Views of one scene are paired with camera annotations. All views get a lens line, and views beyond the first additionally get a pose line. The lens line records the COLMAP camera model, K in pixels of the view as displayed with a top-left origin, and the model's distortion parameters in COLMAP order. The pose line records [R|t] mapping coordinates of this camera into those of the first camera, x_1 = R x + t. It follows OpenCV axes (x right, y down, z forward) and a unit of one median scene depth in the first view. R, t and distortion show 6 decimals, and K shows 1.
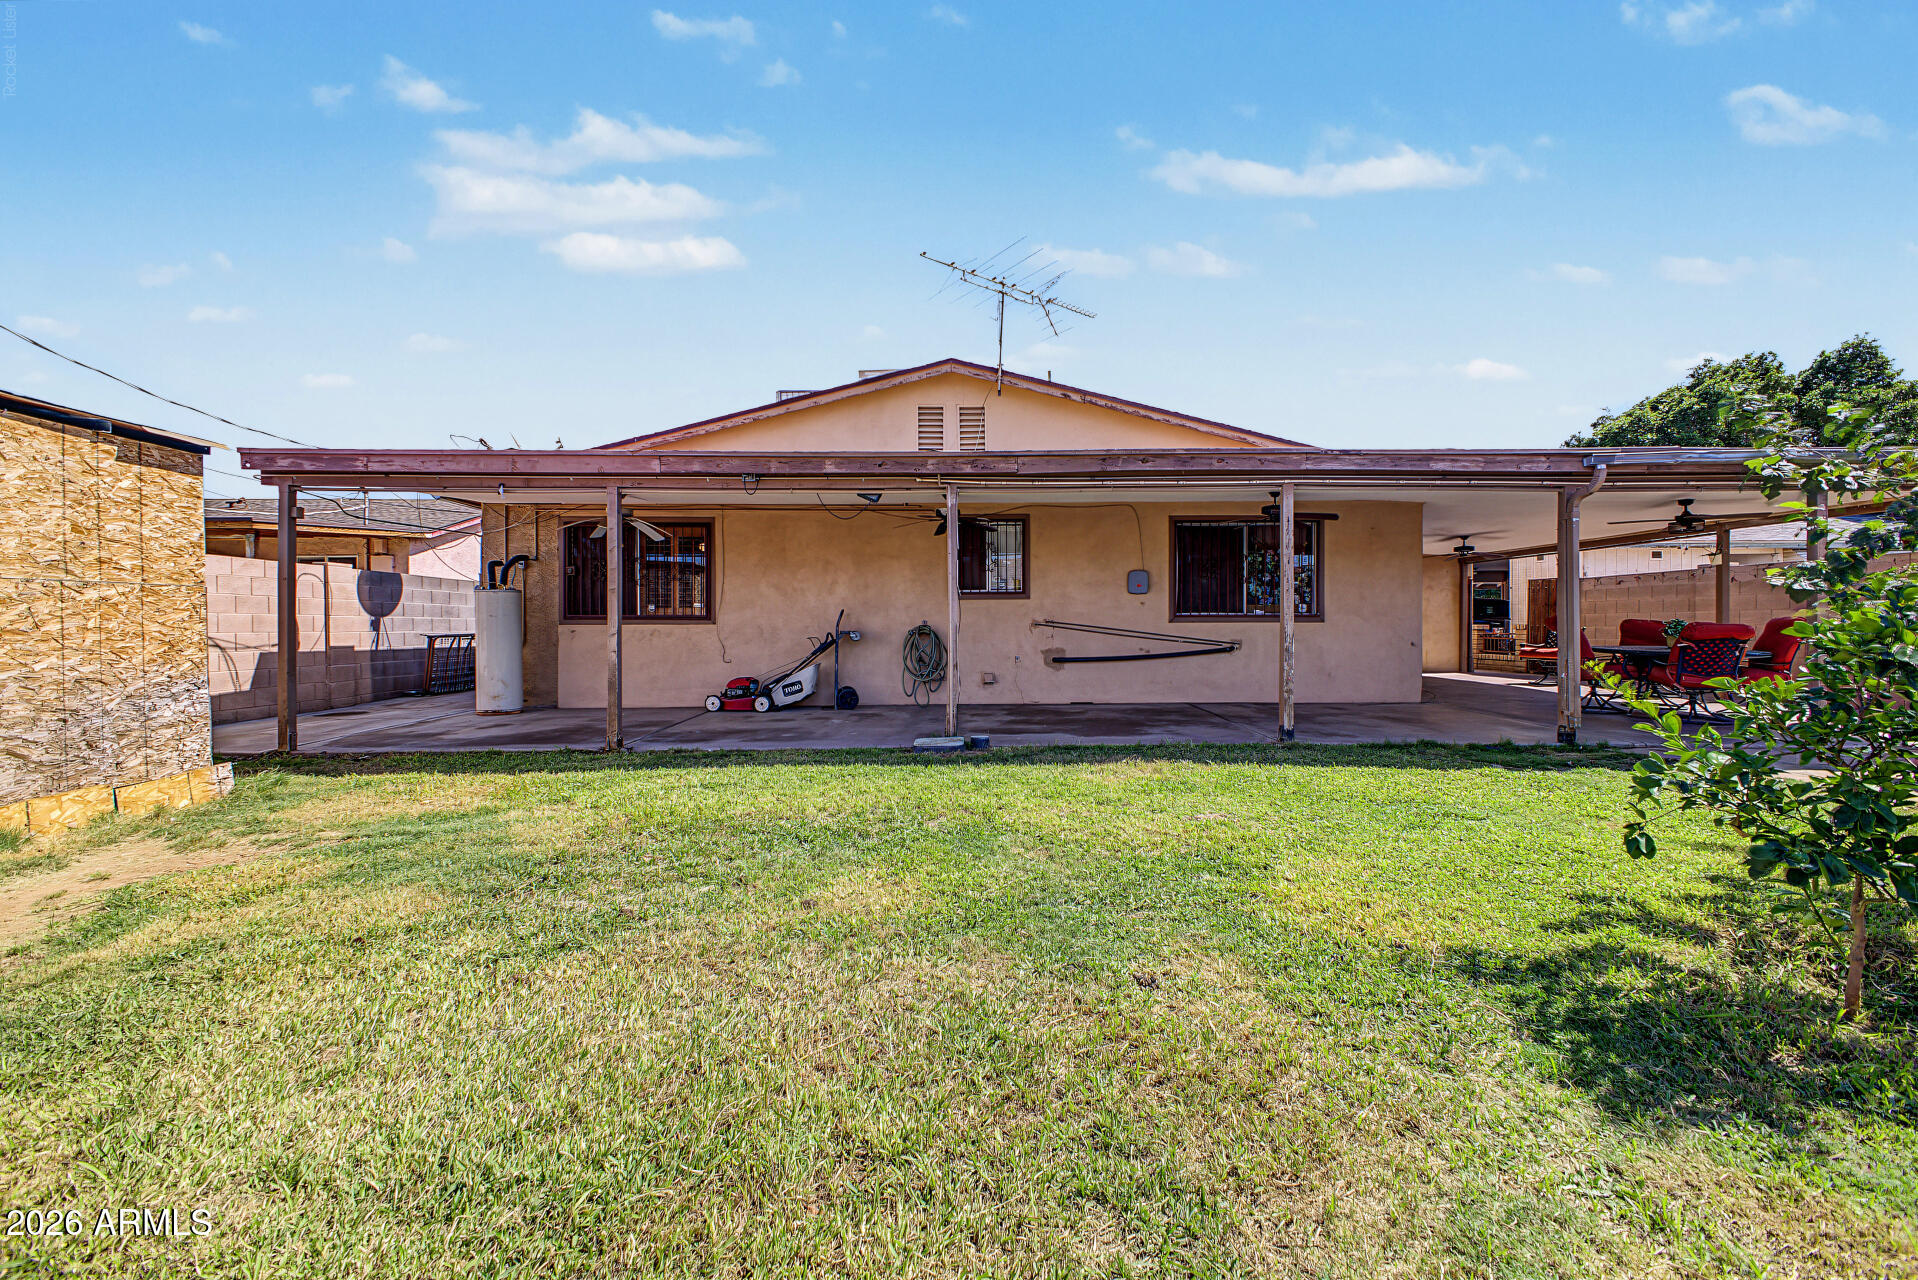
lens RADIAL K [[764.3, 0, 963.1], [0, 764.3, 627.1], [0, 0, 1]] dist [0.009140, -0.000247]
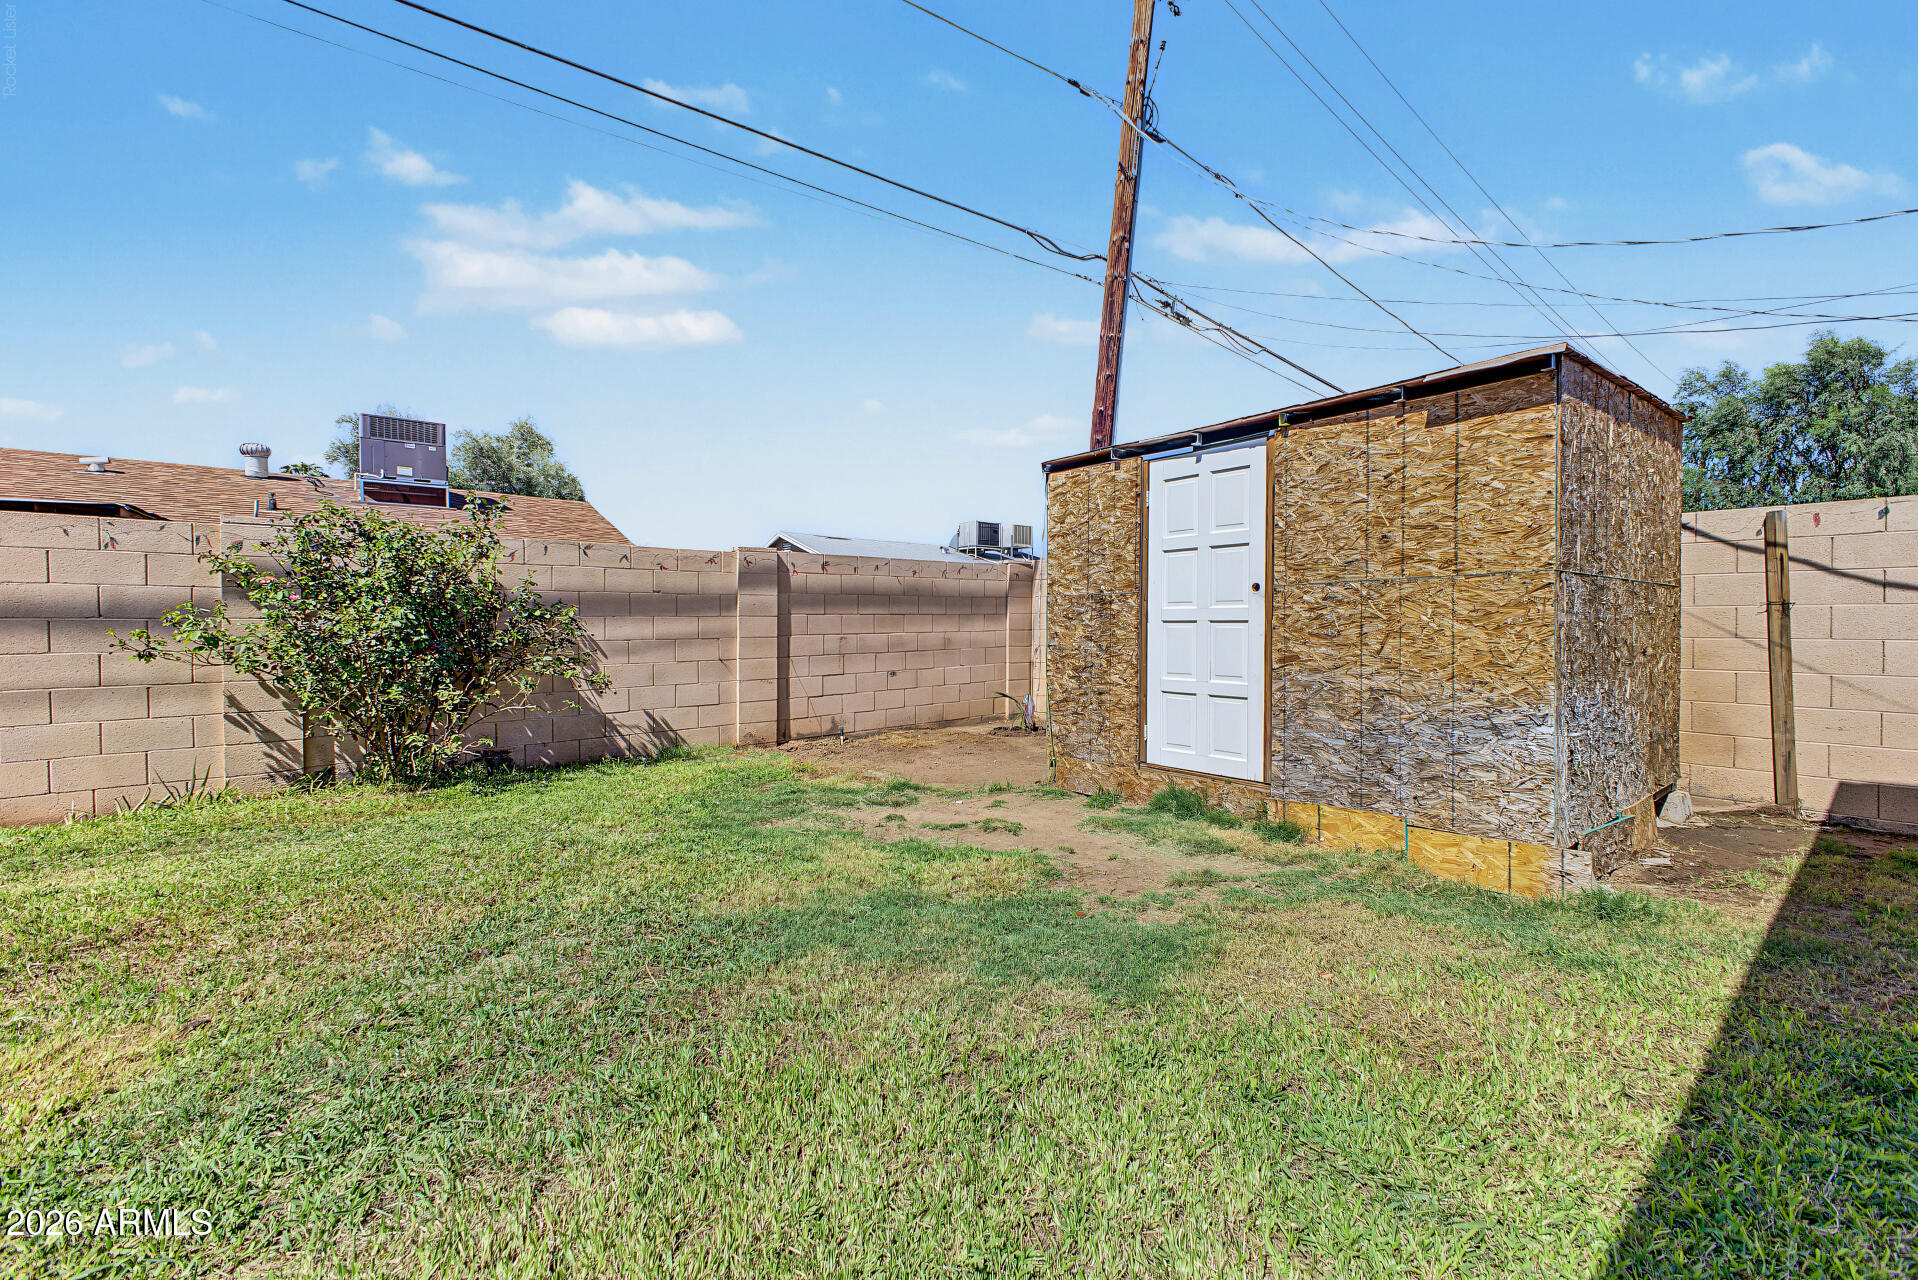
lens RADIAL K [[764.3, 0, 963.1], [0, 764.3, 627.1], [0, 0, 1]] dist [0.009140, -0.000247]
pose [[-0.780337, 0.004507, -0.625343, -0.101327], [-0.000152, 0.999973, 0.007396, -0.005295], [0.625359, 0.005866, -0.780315, 0.649326]]
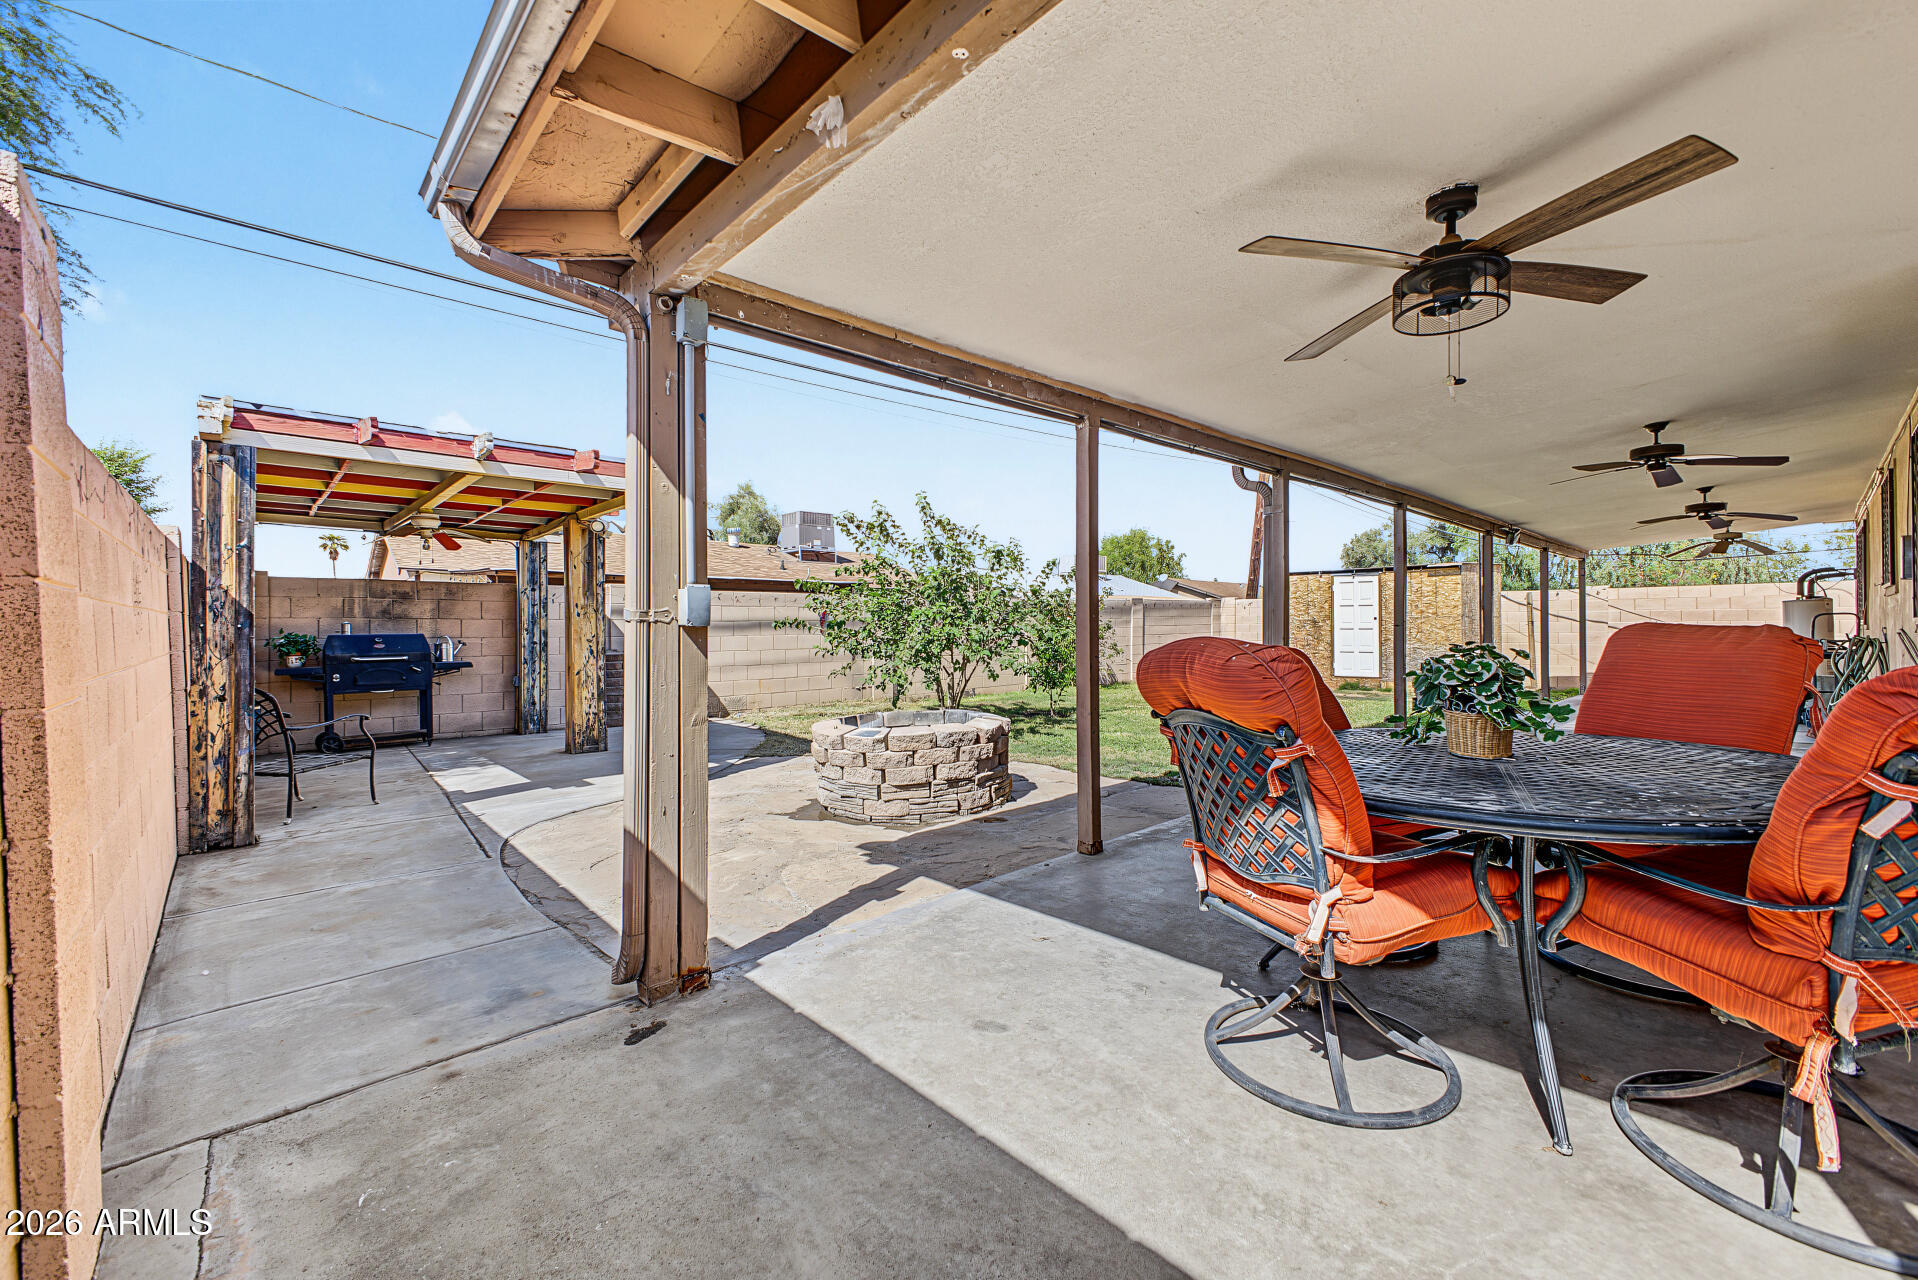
lens RADIAL K [[764.3, 0, 963.1], [0, 764.3, 627.1], [0, 0, 1]] dist [0.009140, -0.000247]
pose [[-0.739149, 0.005727, -0.673517, 1.124273], [0.007169, 0.999974, 0.000635, -0.015883], [0.673504, -0.004359, -0.739171, 0.978770]]
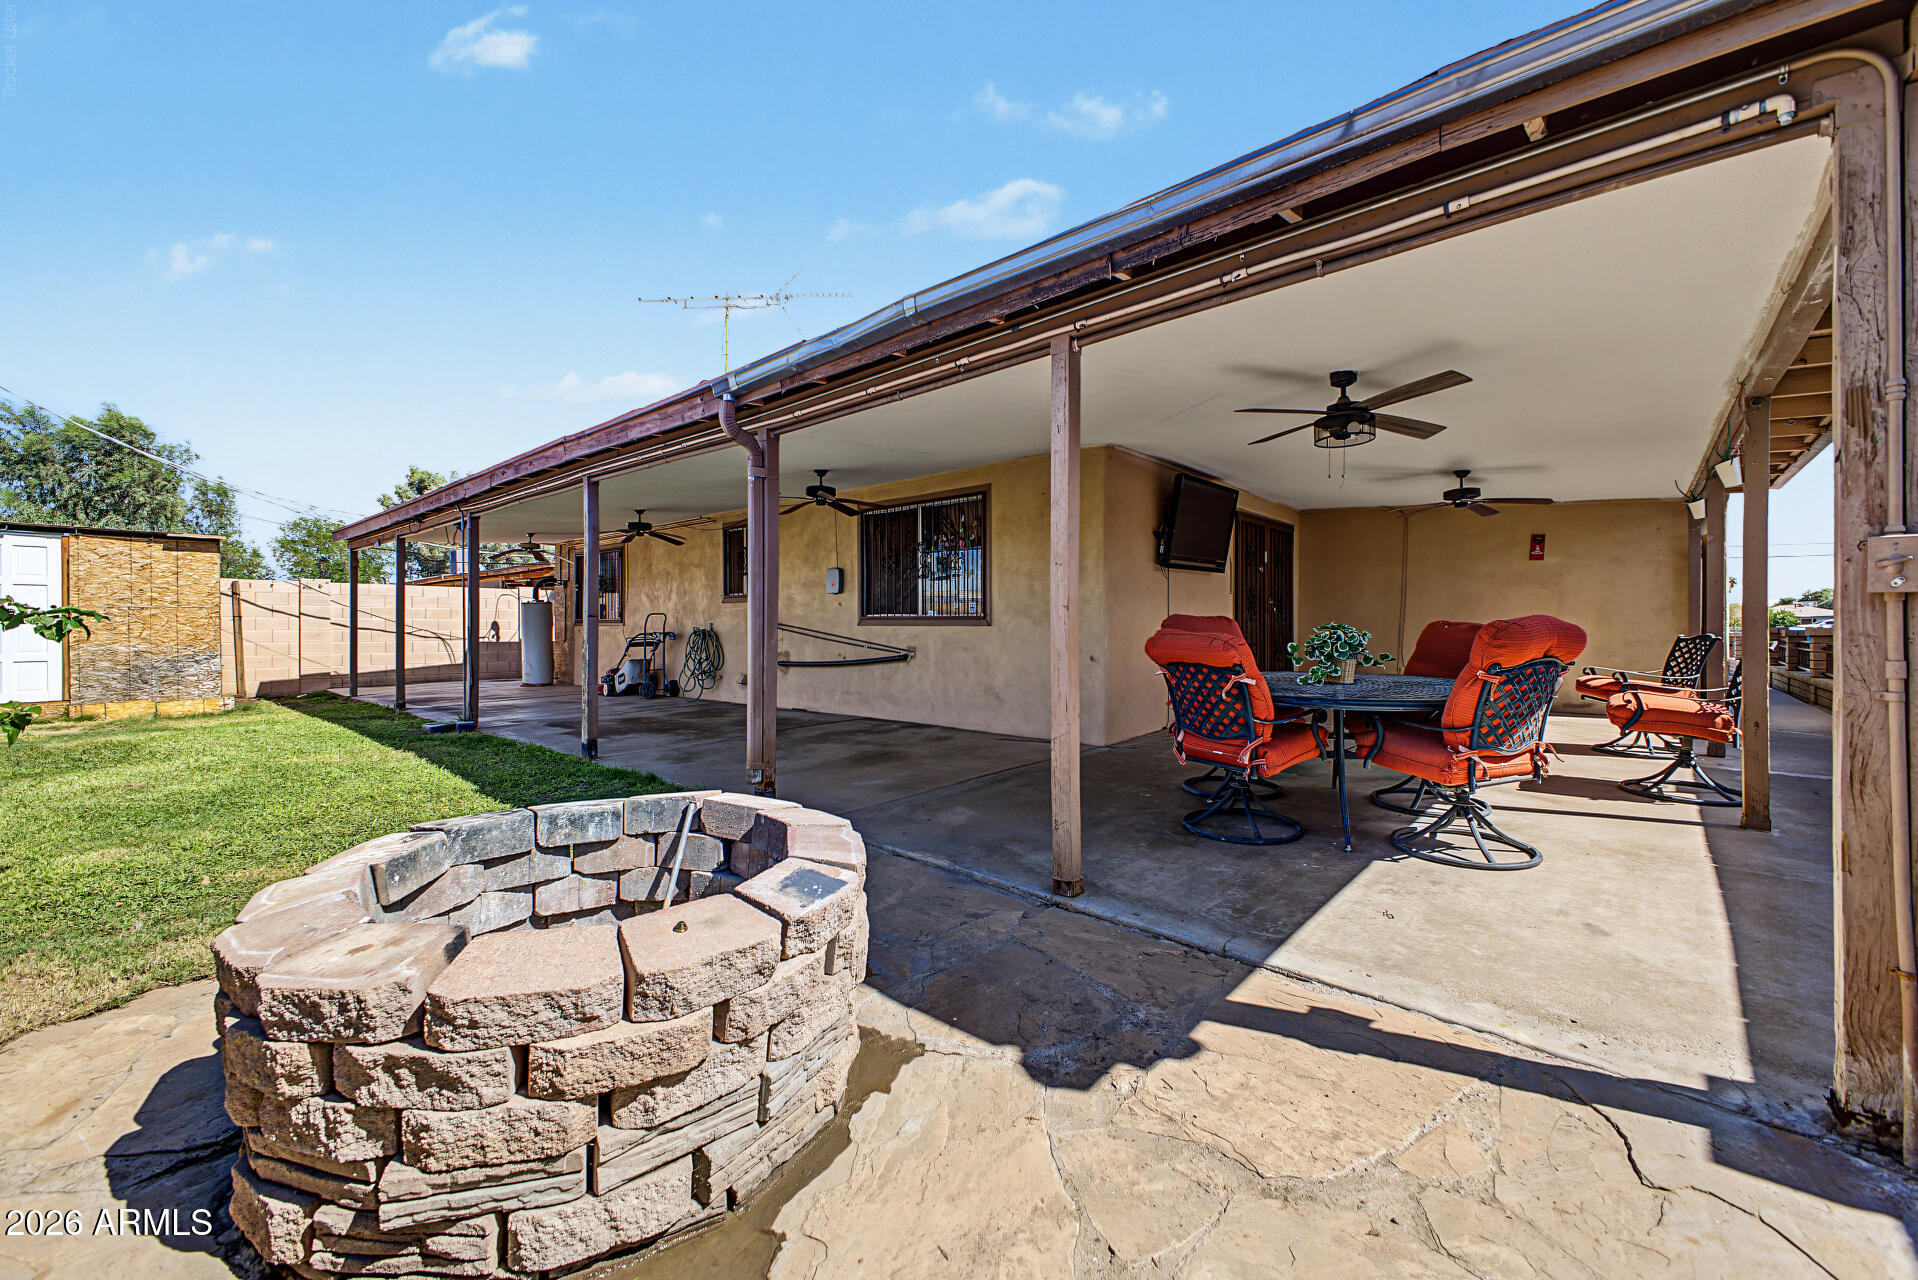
lens RADIAL K [[764.3, 0, 963.1], [0, 764.3, 627.1], [0, 0, 1]] dist [0.009140, -0.000247]
pose [[0.742337, 0.004797, -0.670010, 0.979382], [-0.002688, 0.999988, 0.004181, -0.008263], [0.670022, -0.001303, 0.742340, 0.439182]]
